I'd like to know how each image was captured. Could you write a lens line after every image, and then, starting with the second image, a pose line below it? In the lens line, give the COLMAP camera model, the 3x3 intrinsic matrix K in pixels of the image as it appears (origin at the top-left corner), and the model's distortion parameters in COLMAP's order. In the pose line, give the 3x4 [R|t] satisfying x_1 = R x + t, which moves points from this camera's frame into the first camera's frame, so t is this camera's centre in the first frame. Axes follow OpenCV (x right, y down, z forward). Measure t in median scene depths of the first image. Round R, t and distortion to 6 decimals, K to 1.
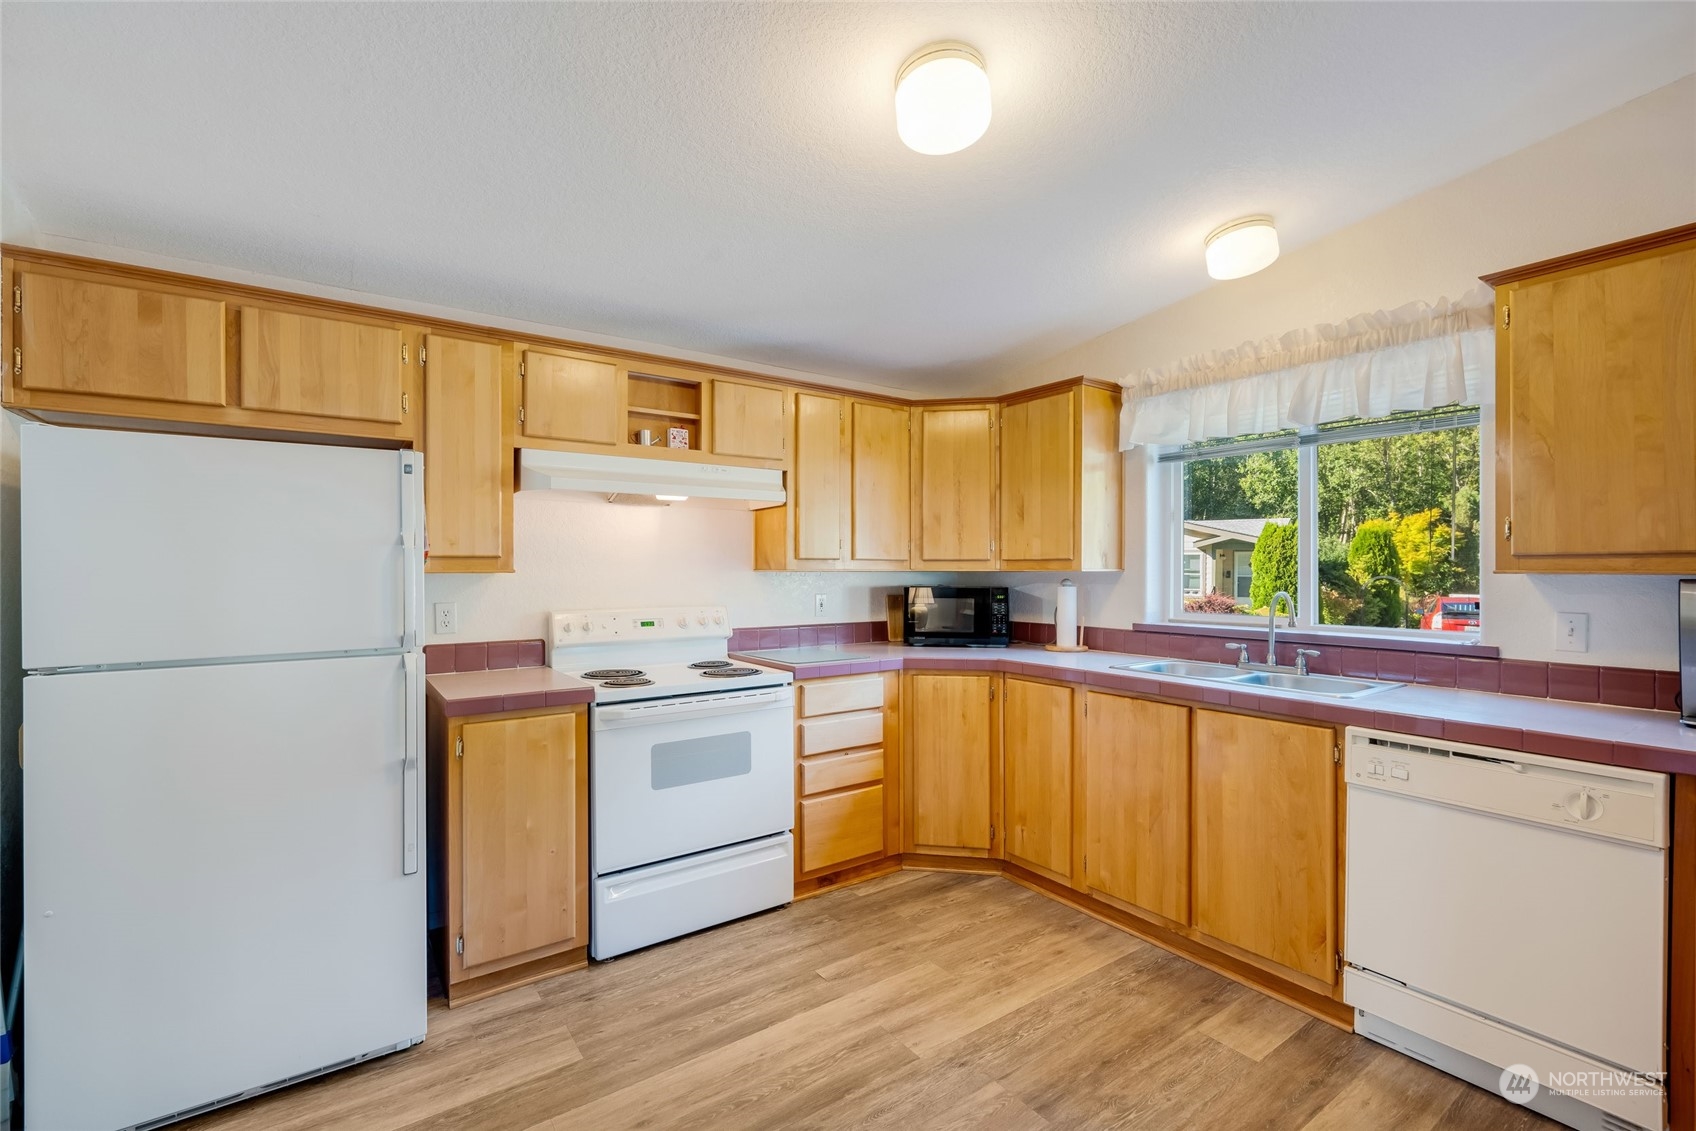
lens RADIAL K [[742.9, 0, 845.5], [0, 742.9, 570.3], [0, 0, 1]] dist [-0.004545, 0.000508]
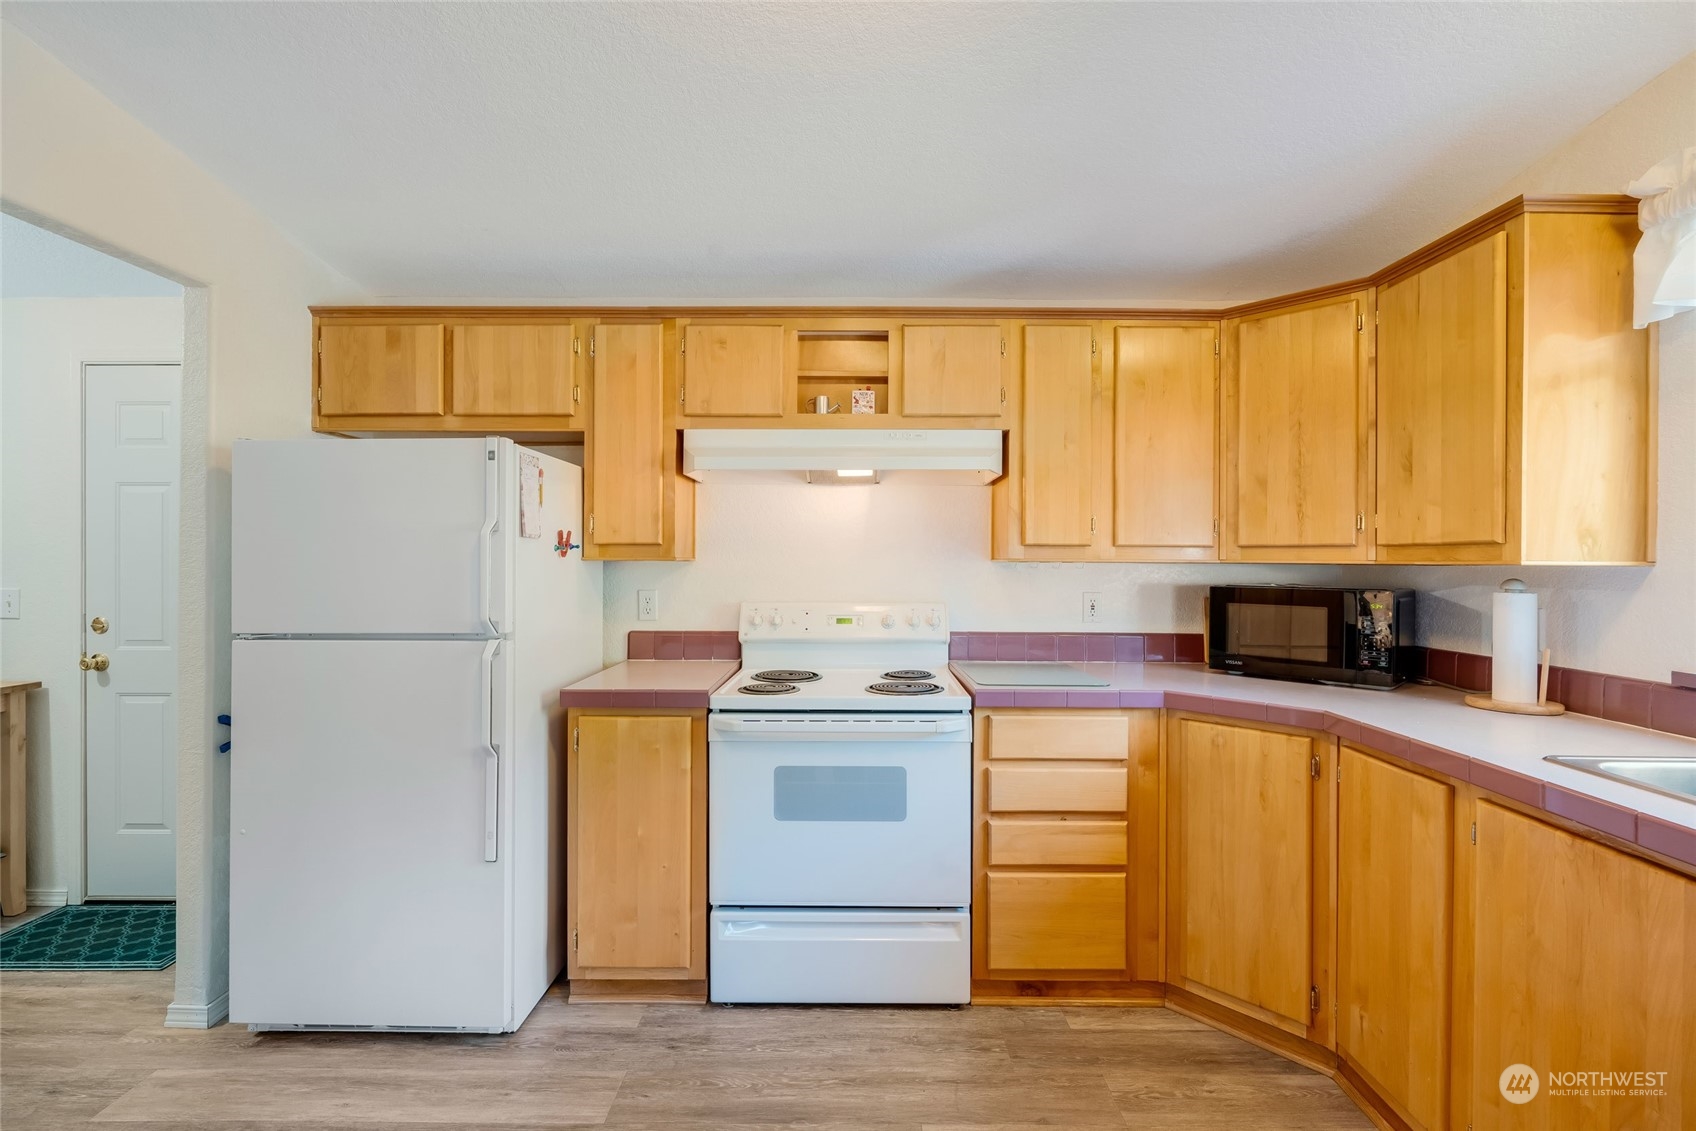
lens RADIAL K [[742.9, 0, 848.4], [0, 742.9, 558.1], [0, 0, 1]] dist [-0.004545, 0.000508]
pose [[0.811885, 0.003308, -0.583808, 0.262018], [-0.005927, 0.999979, -0.002576, 0.000962], [0.583788, 0.005552, 0.811887, 0.320364]]
